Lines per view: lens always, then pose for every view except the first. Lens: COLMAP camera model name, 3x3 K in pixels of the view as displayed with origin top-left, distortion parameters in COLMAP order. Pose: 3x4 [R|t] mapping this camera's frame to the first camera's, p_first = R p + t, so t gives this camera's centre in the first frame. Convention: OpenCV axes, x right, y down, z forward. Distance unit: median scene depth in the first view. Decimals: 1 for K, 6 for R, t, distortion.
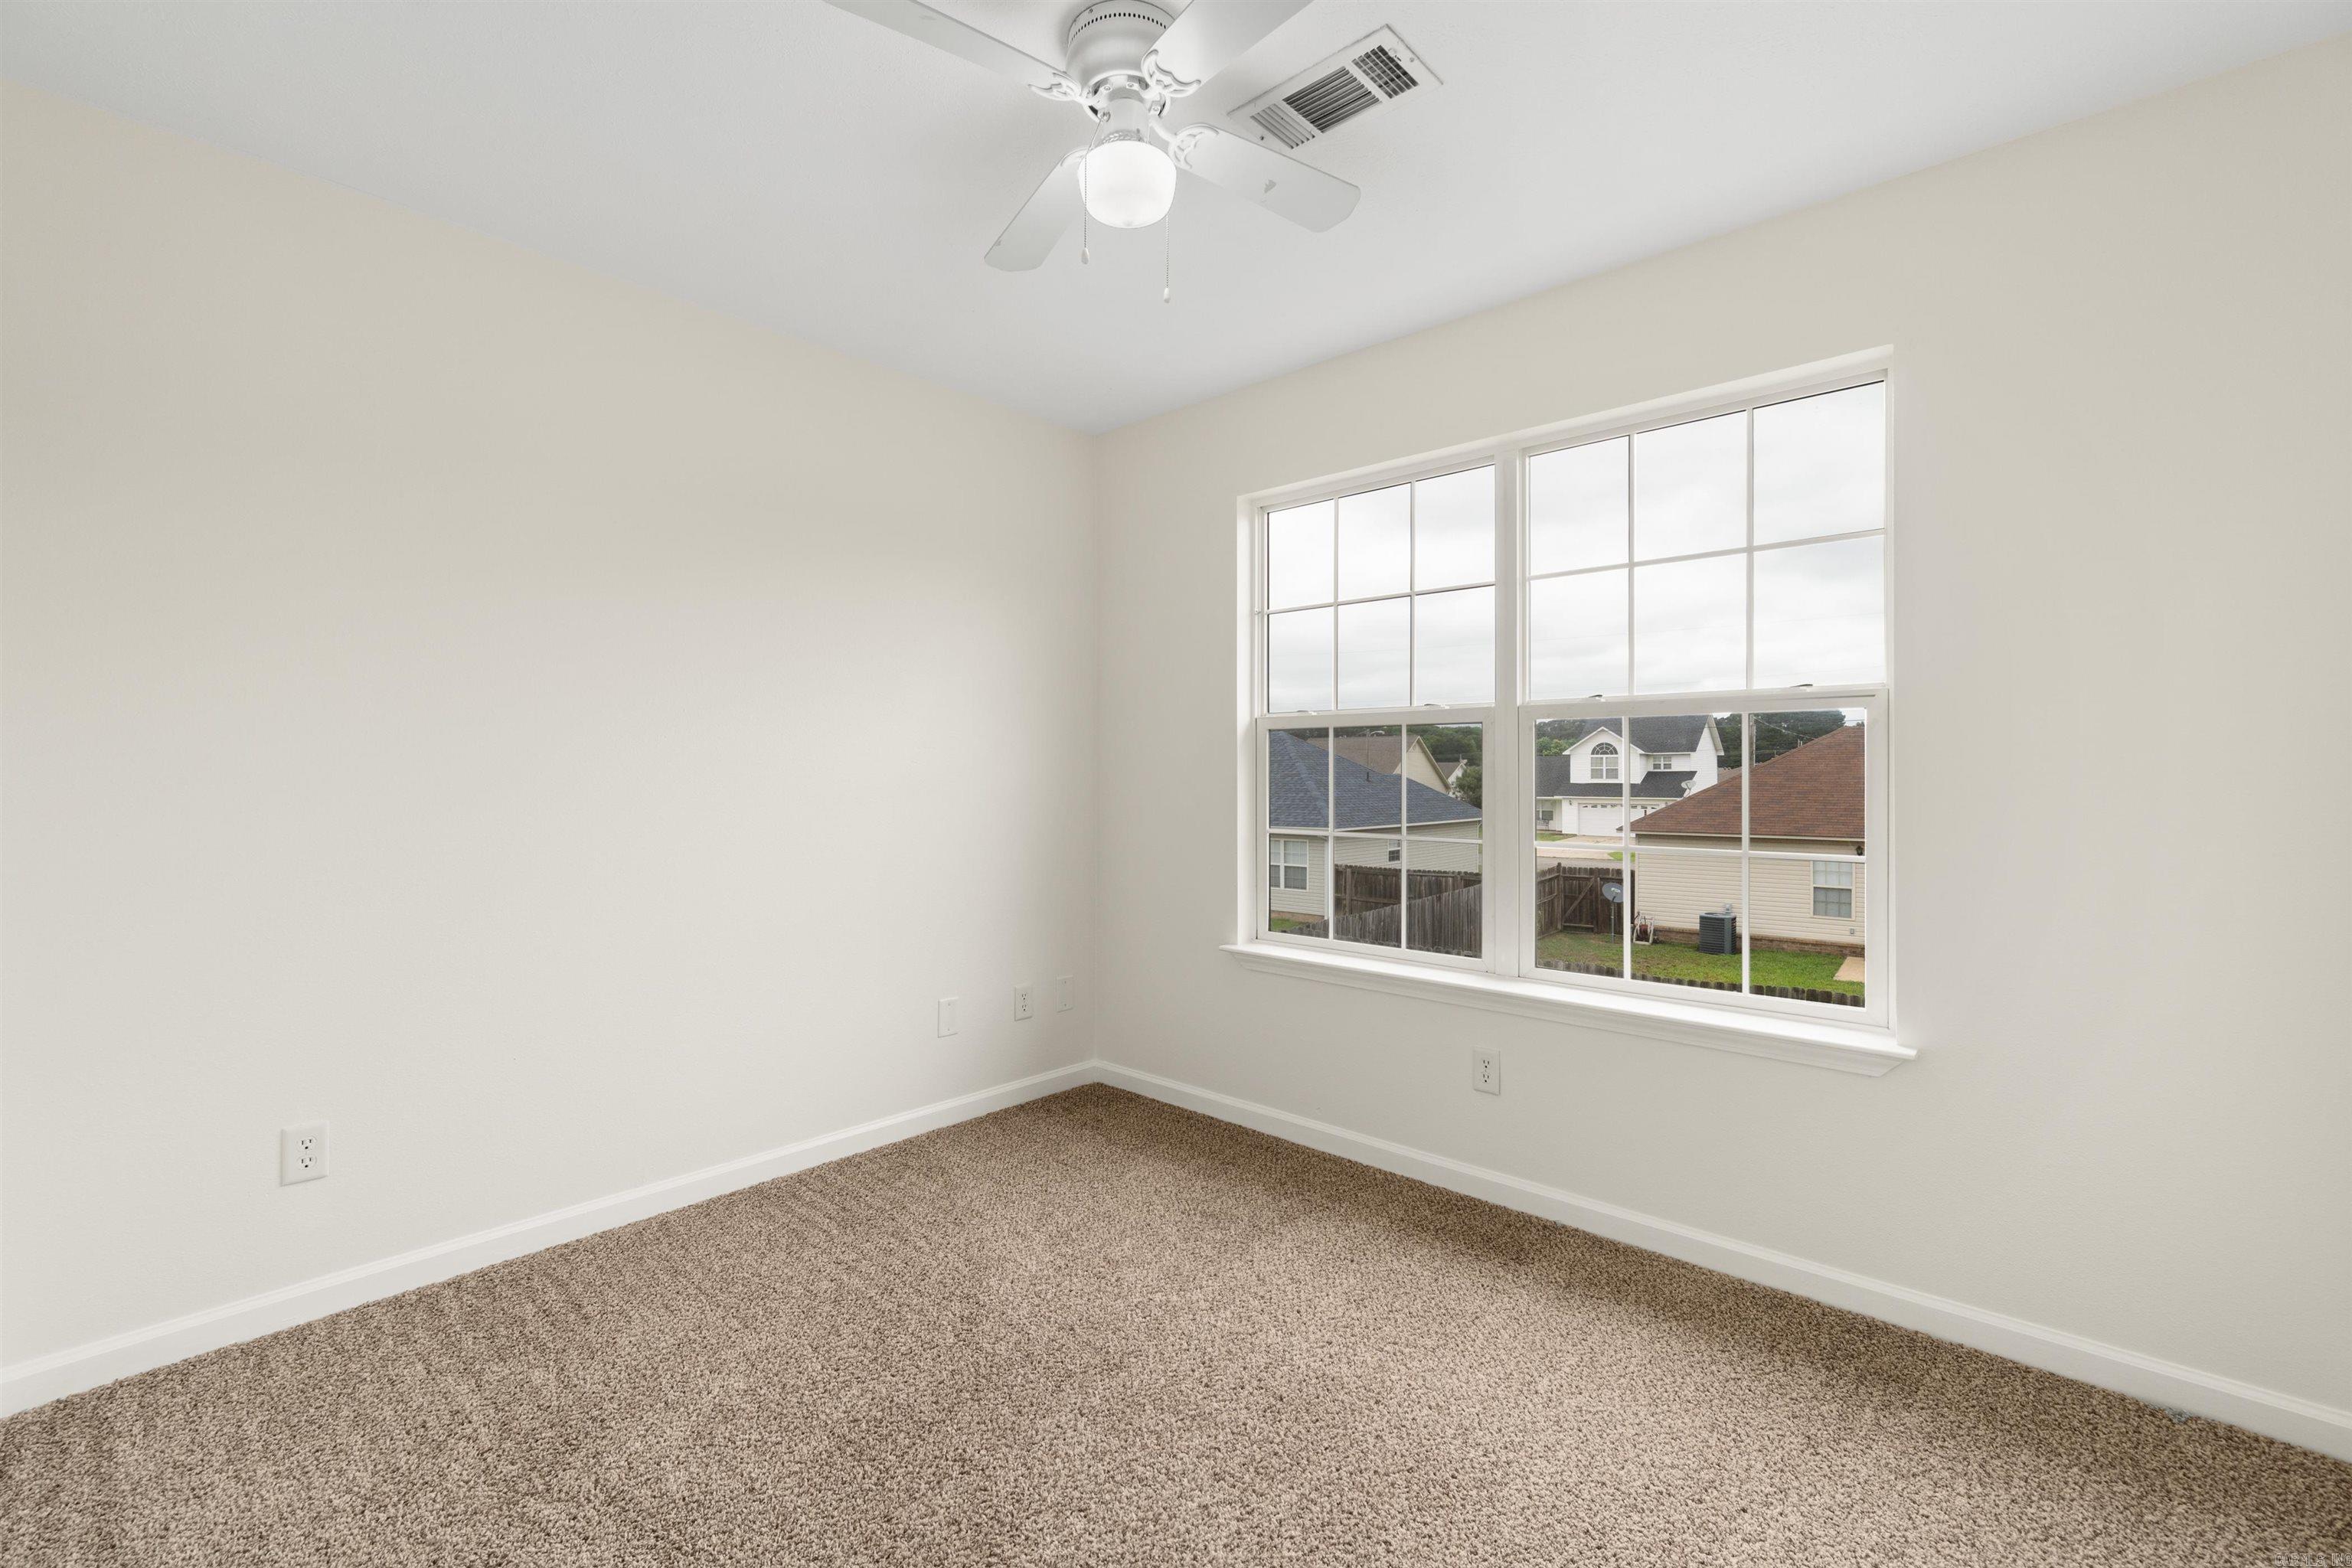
lens RADIAL K [[1117.3, 0, 1176.0], [0, 1117.3, 784.0], [0, 0, 1]] dist [0.000239, 0.000264]
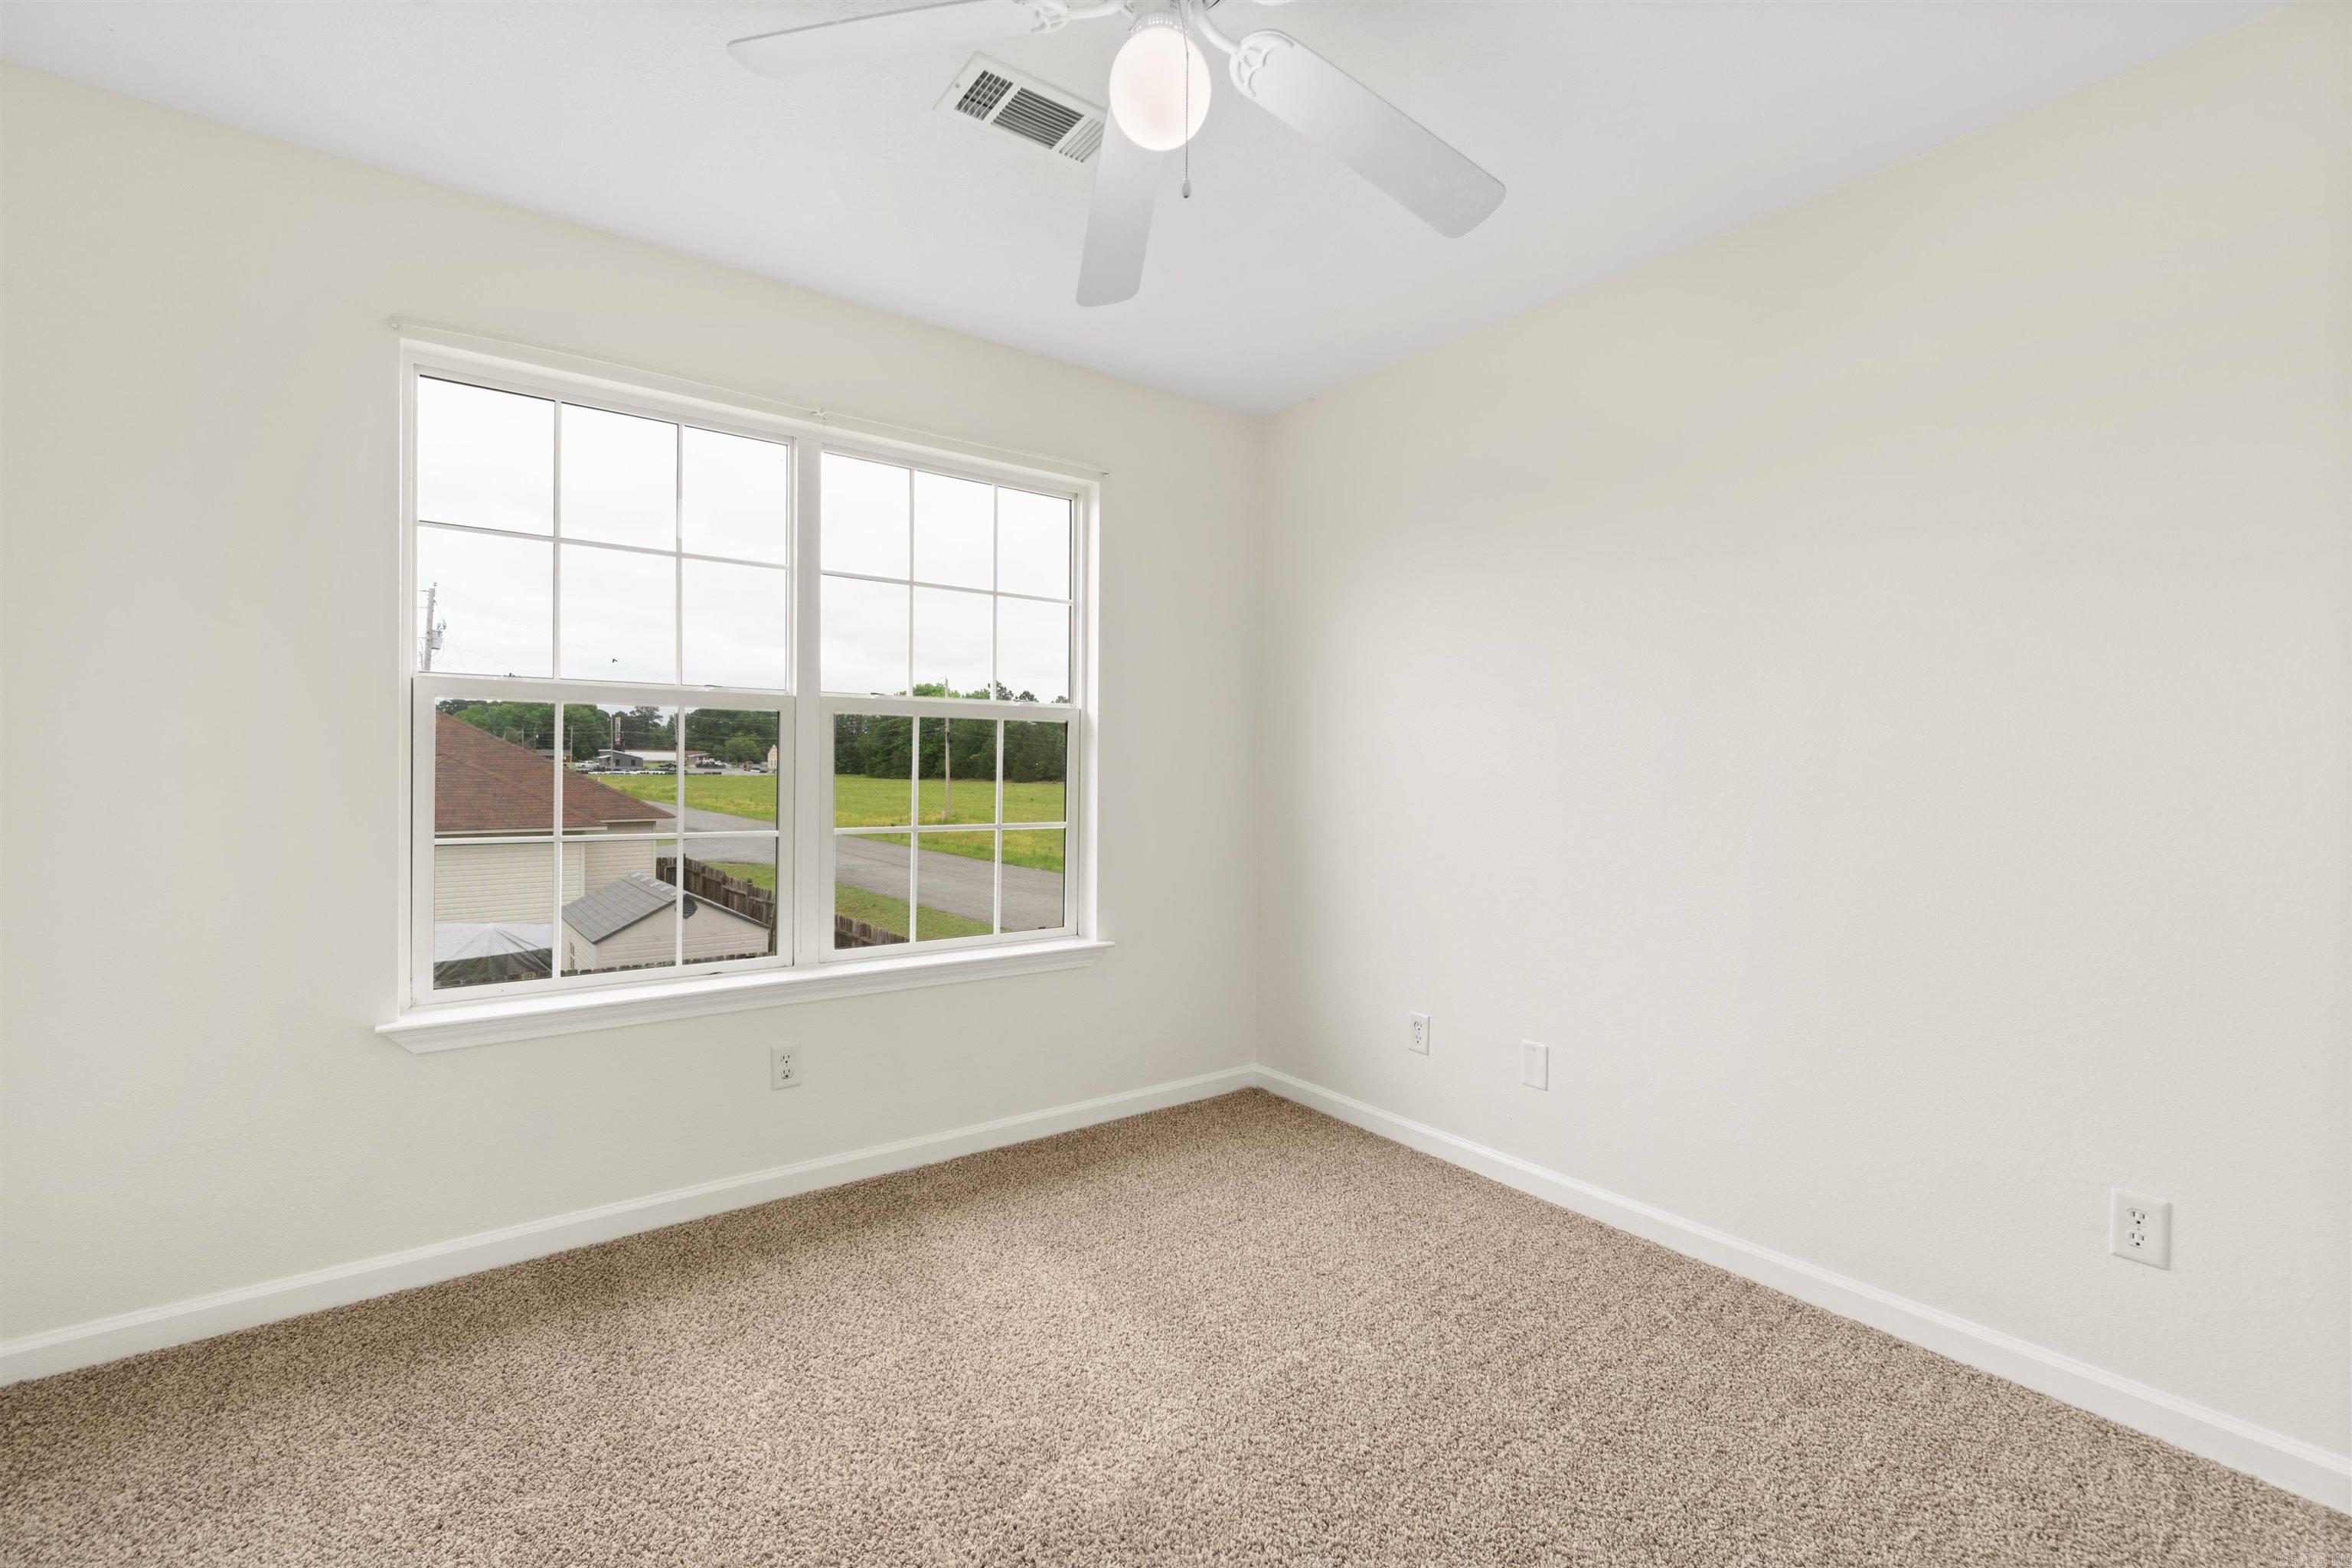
lens RADIAL K [[1020.5, 0, 1174.6], [0, 1020.5, 777.7], [0, 0, 1]] dist [-0.001906, 0.000709]
pose [[0.142341, -0.016578, 0.989679, -0.559962], [-0.001724, 0.999854, 0.016997, -0.012343], [-0.989816, -0.004126, 0.142292, 0.546753]]
